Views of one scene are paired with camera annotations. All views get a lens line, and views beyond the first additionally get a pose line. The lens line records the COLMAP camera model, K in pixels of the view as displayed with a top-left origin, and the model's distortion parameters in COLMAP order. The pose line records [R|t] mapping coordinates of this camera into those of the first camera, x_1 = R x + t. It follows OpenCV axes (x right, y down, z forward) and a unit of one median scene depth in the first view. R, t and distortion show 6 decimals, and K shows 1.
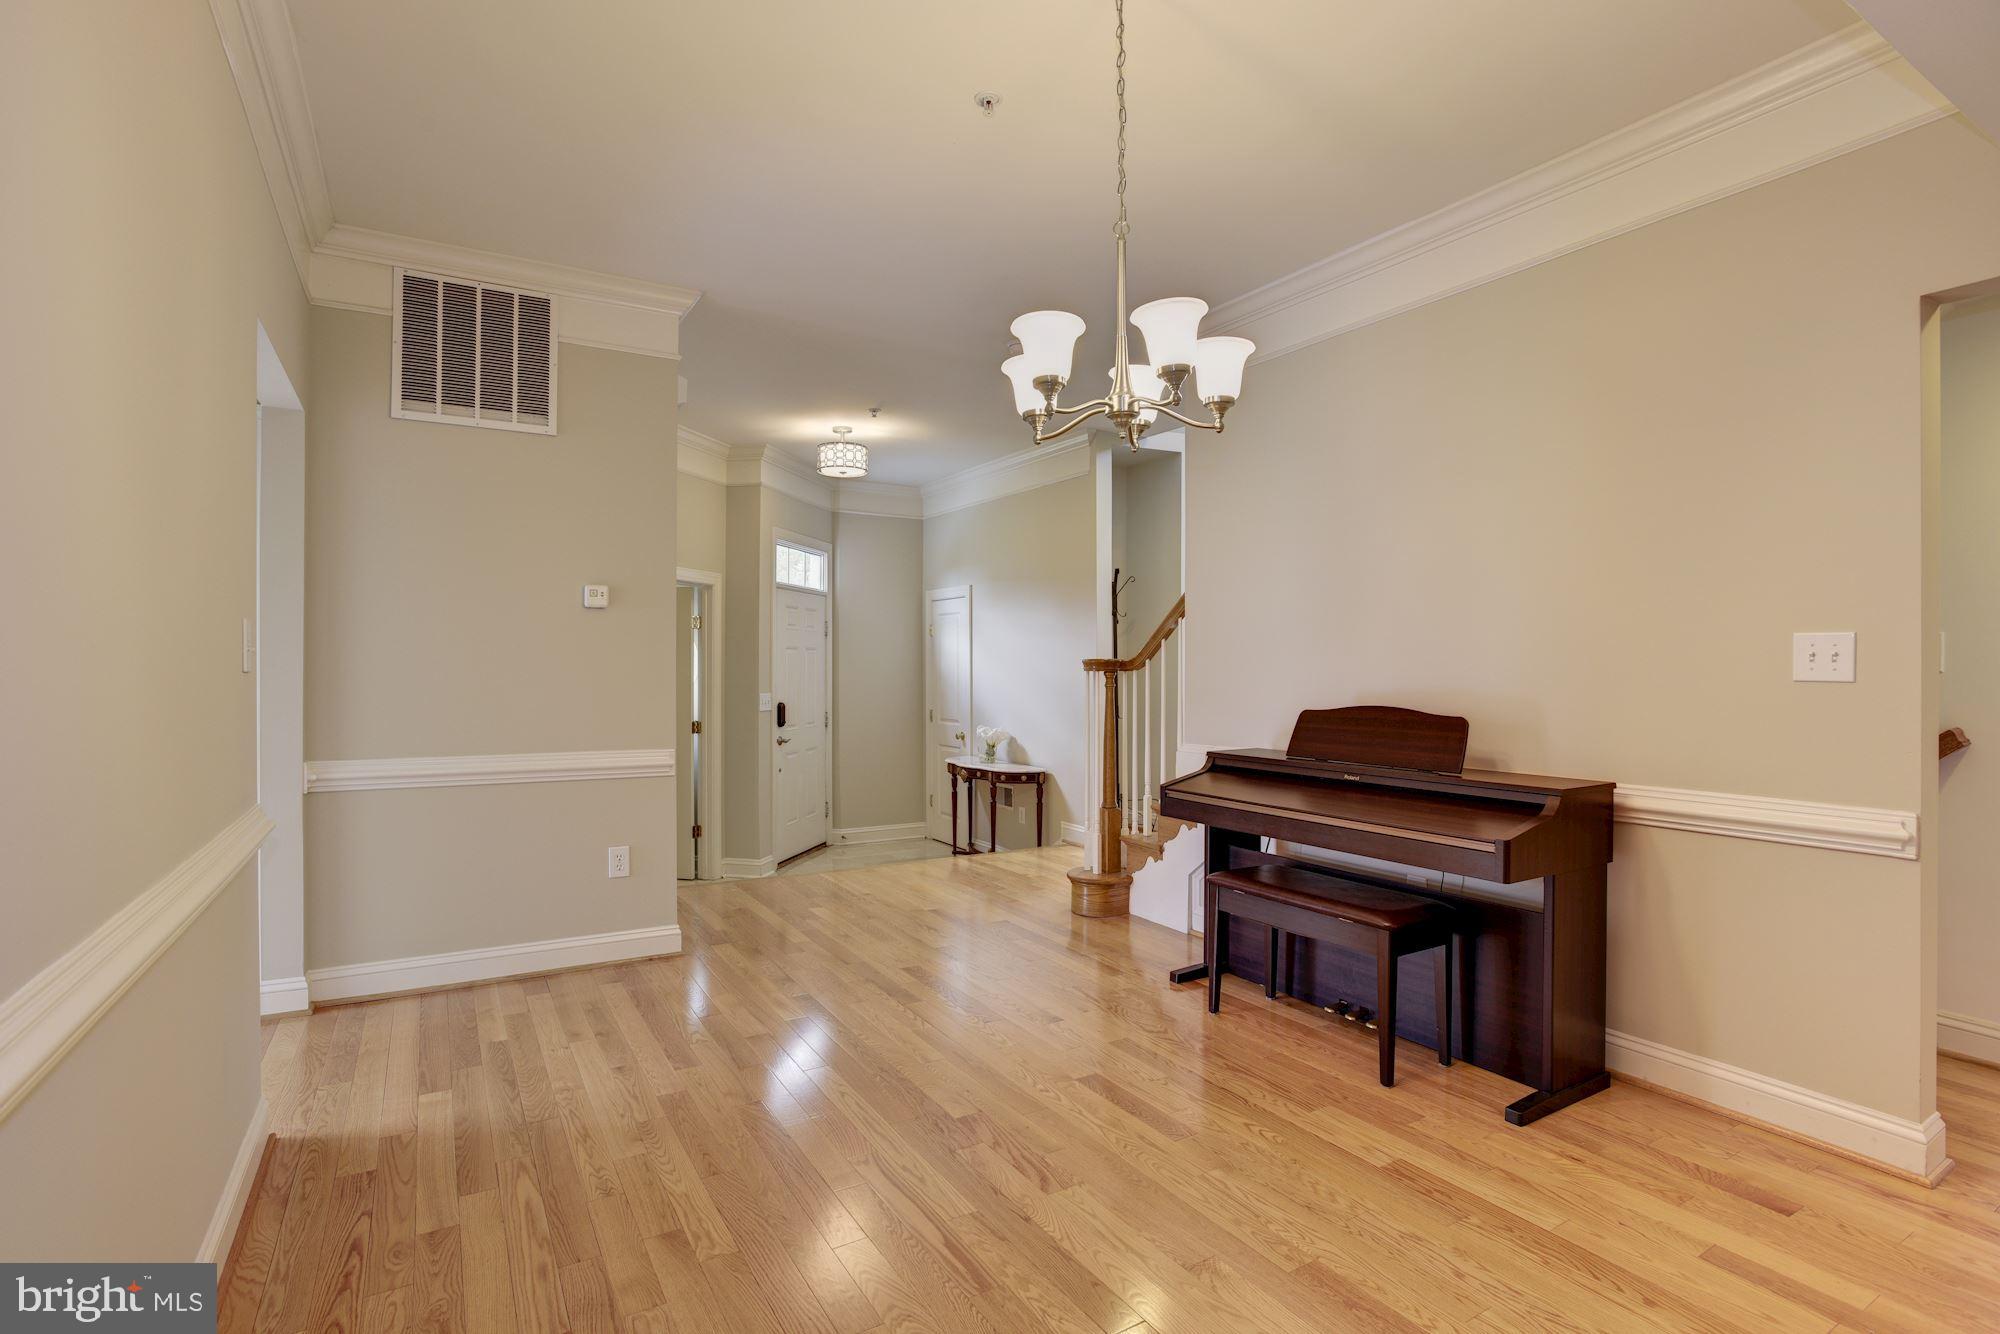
lens RADIAL K [[963.4, 0, 1004.3], [0, 963.4, 664.1], [0, 0, 1]] dist [-0.030562, 0.003114]
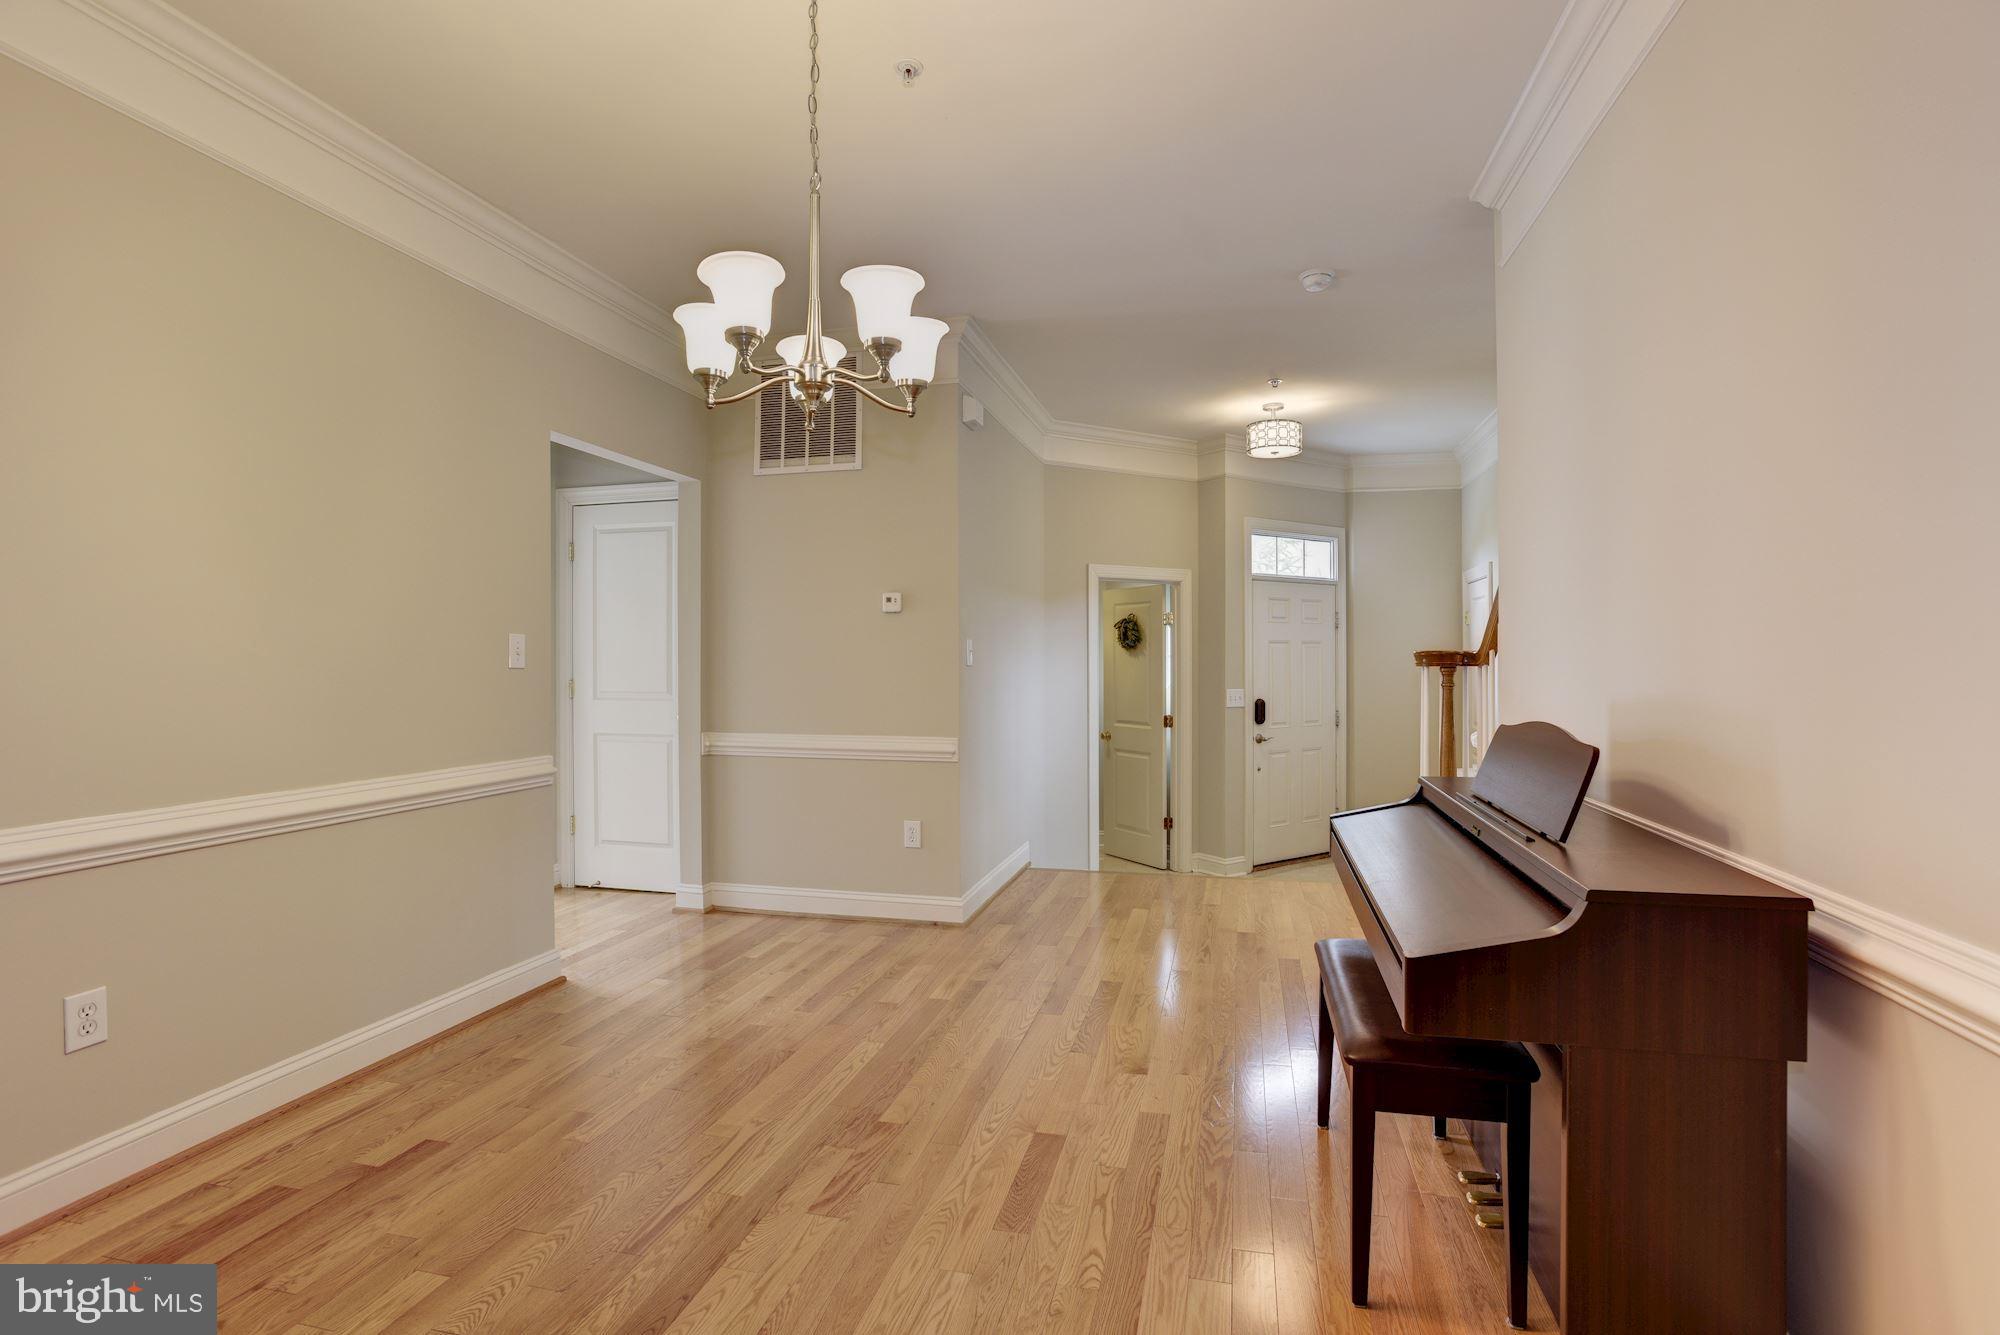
lens RADIAL K [[963.4, 0, 1006.0], [0, 963.4, 667.9], [0, 0, 1]] dist [-0.030562, 0.003114]
pose [[0.715656, 0.001670, -0.698451, 0.485153], [0.005403, 0.999954, 0.007926, -0.000459], [0.698432, -0.009446, 0.715614, 0.258236]]
